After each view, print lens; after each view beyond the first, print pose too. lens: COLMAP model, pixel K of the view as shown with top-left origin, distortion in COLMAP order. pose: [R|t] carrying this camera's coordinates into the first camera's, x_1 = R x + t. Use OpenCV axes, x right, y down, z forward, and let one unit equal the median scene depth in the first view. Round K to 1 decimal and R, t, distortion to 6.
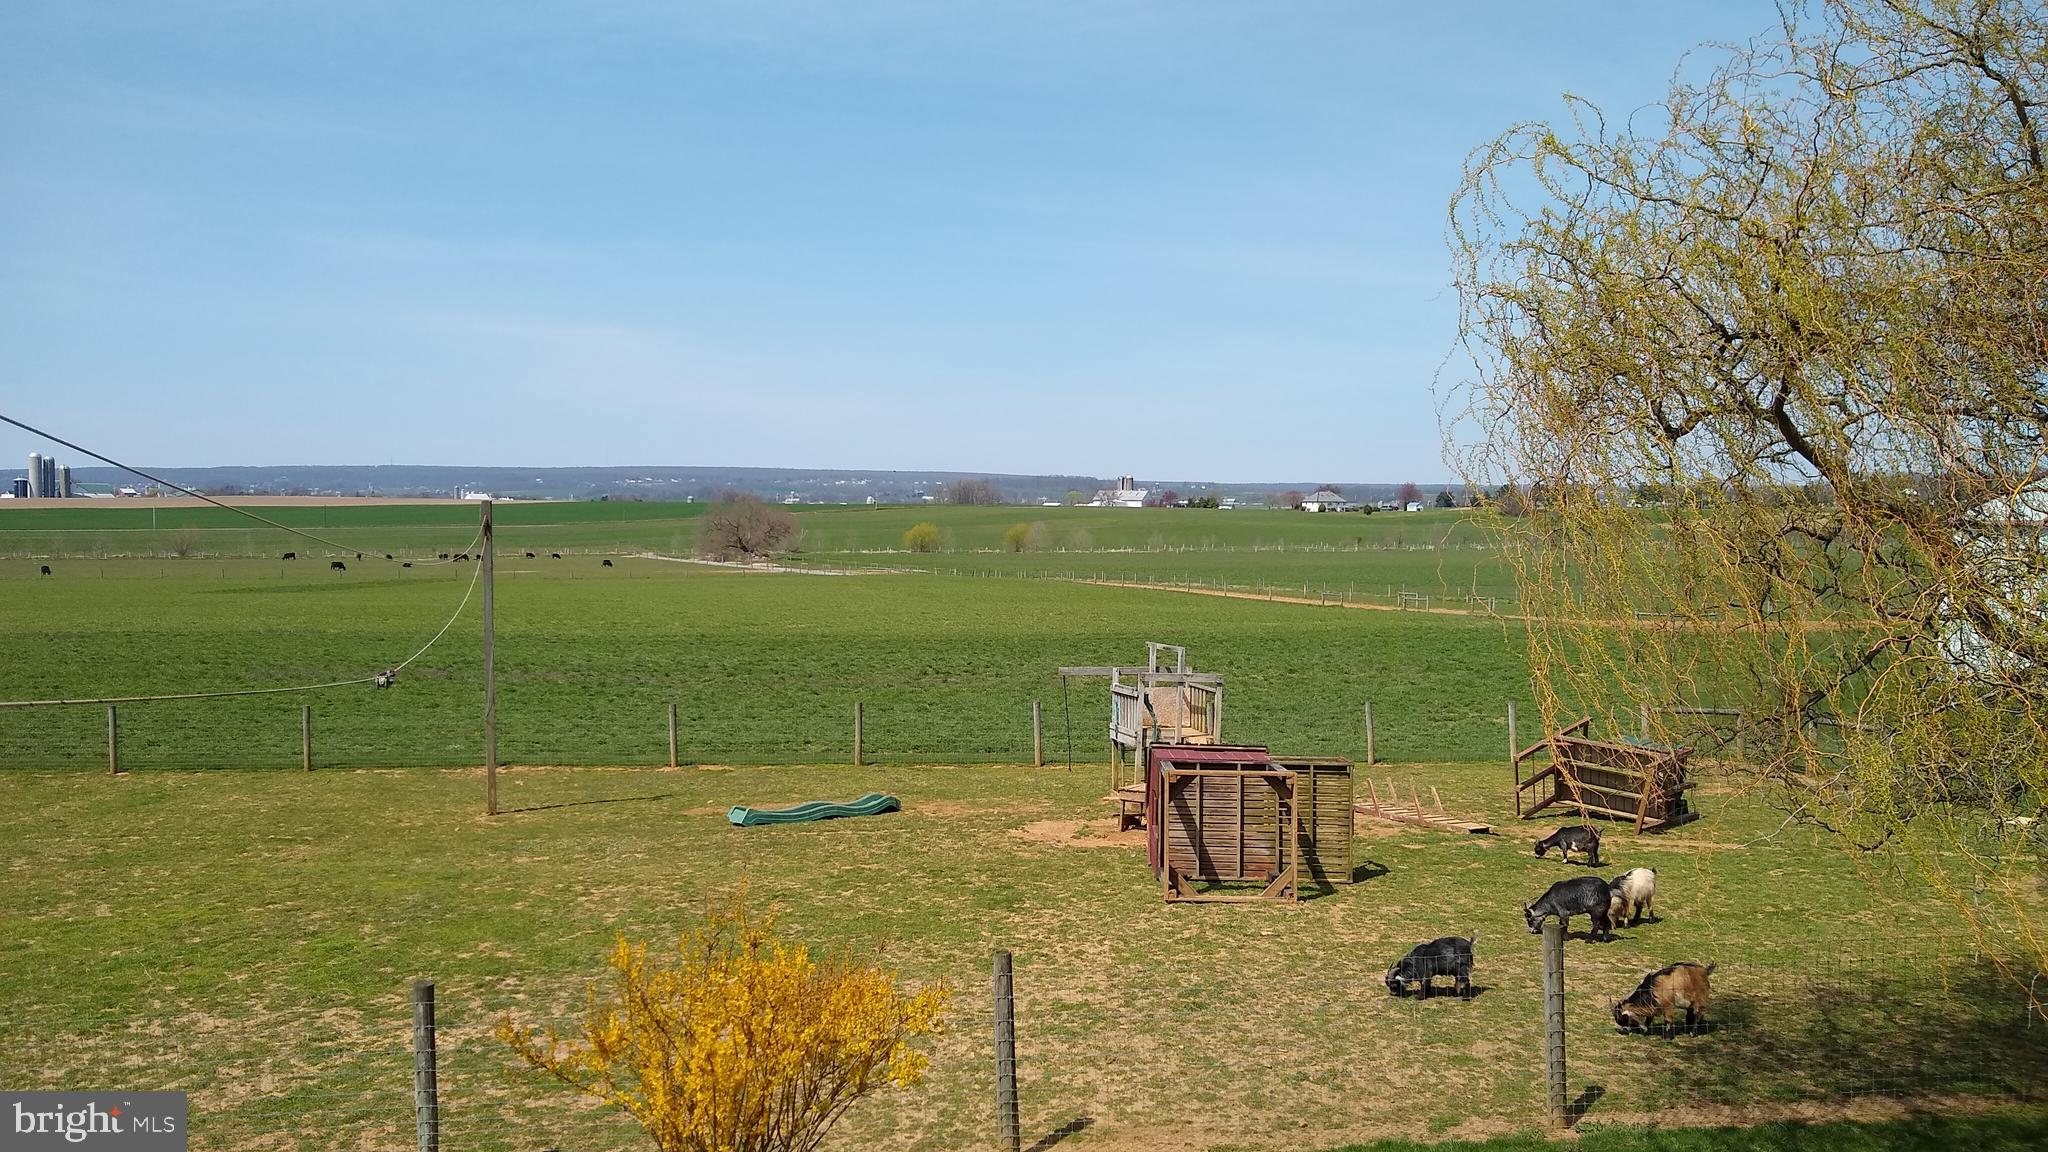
lens RADIAL K [[1630.7, 0, 1024.0], [0, 1630.7, 576.0], [0, 0, 1]] dist [0.003233, 0.005077]
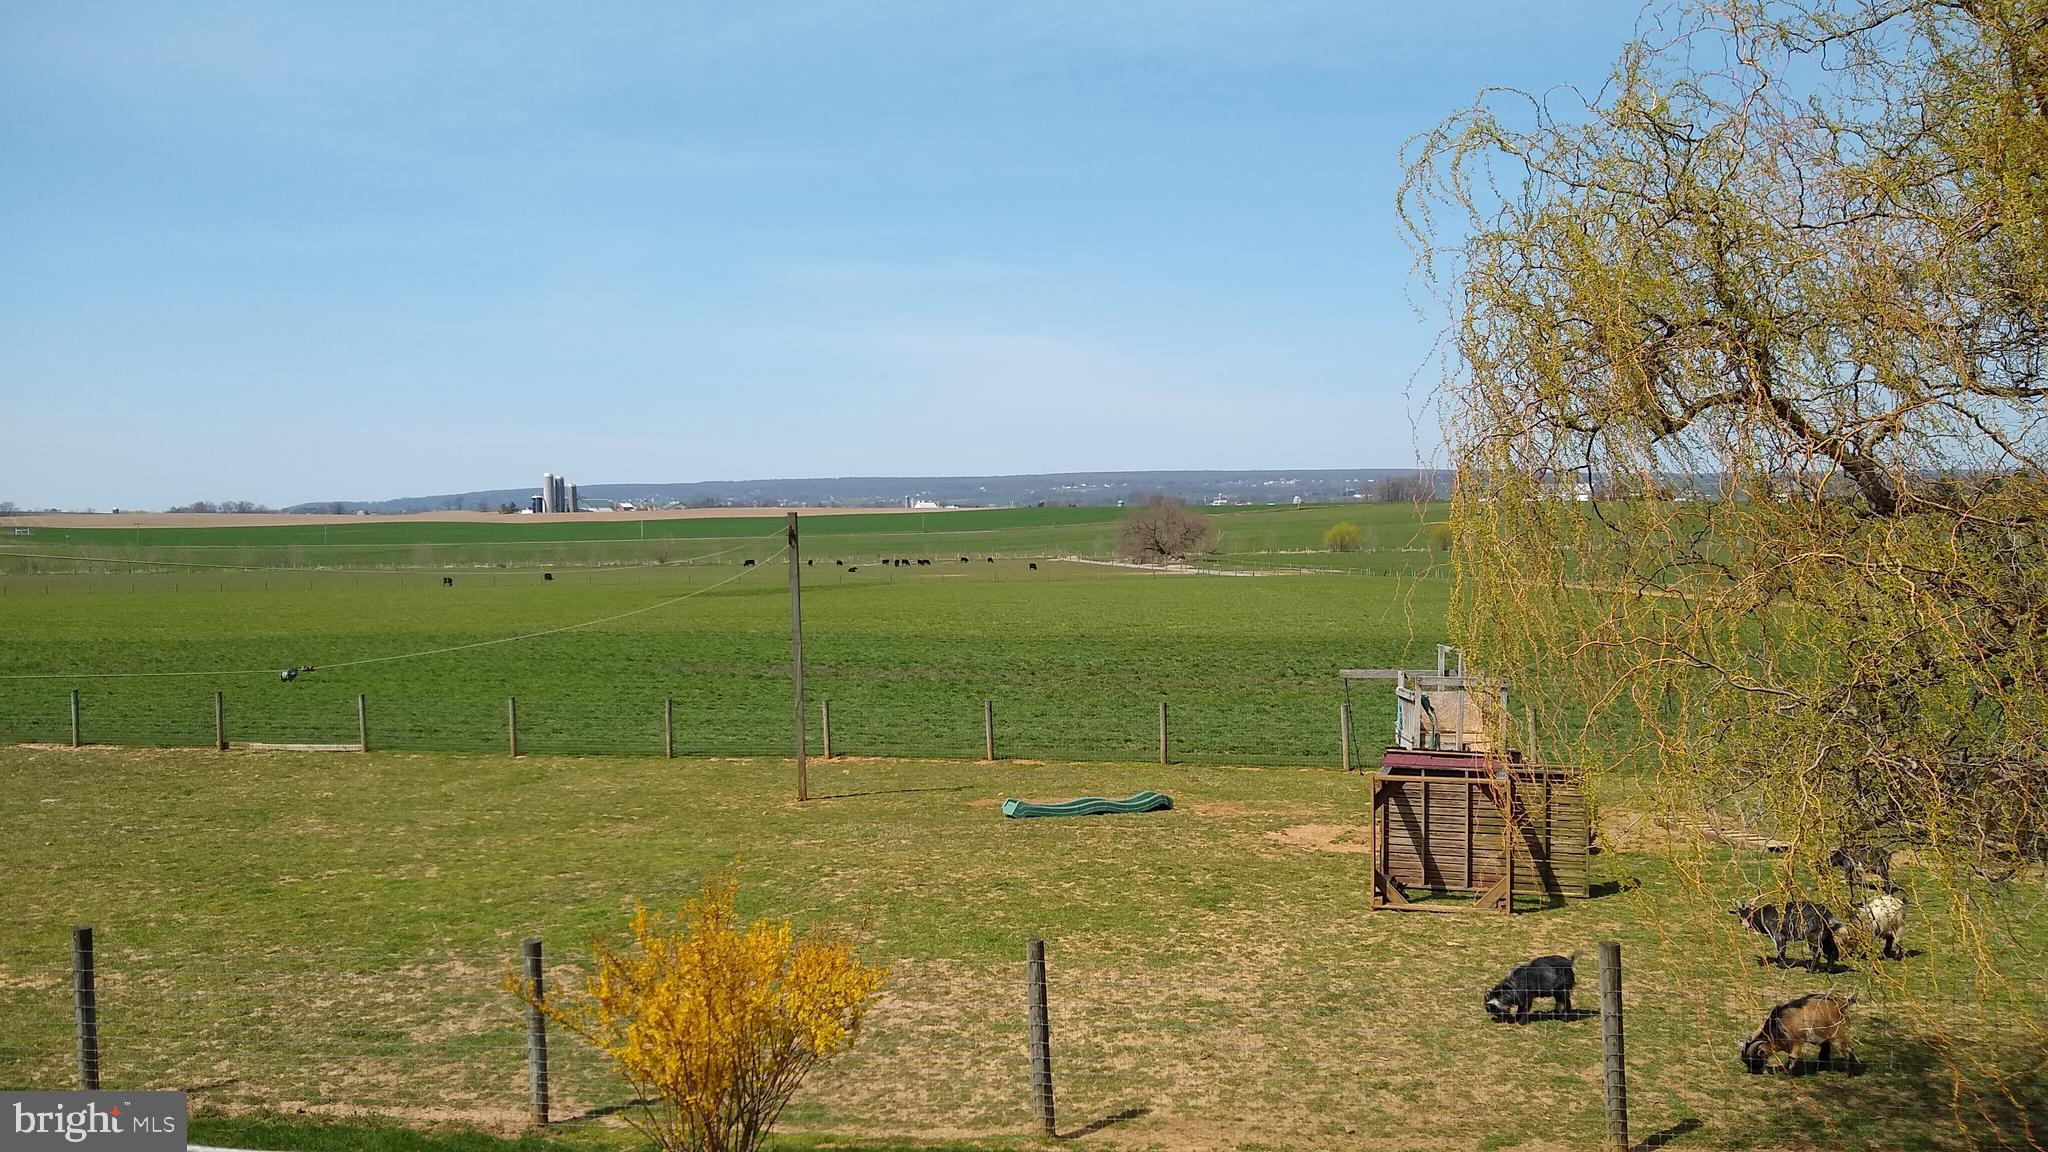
lens RADIAL K [[1630.7, 0, 1024.0], [0, 1630.7, 576.0], [0, 0, 1]] dist [0.003233, 0.005077]
pose [[0.963629, -0.007438, -0.267140, 0.109213], [0.007295, 0.999972, -0.001527, -0.001076], [0.267144, -0.000477, 0.963657, -0.005801]]
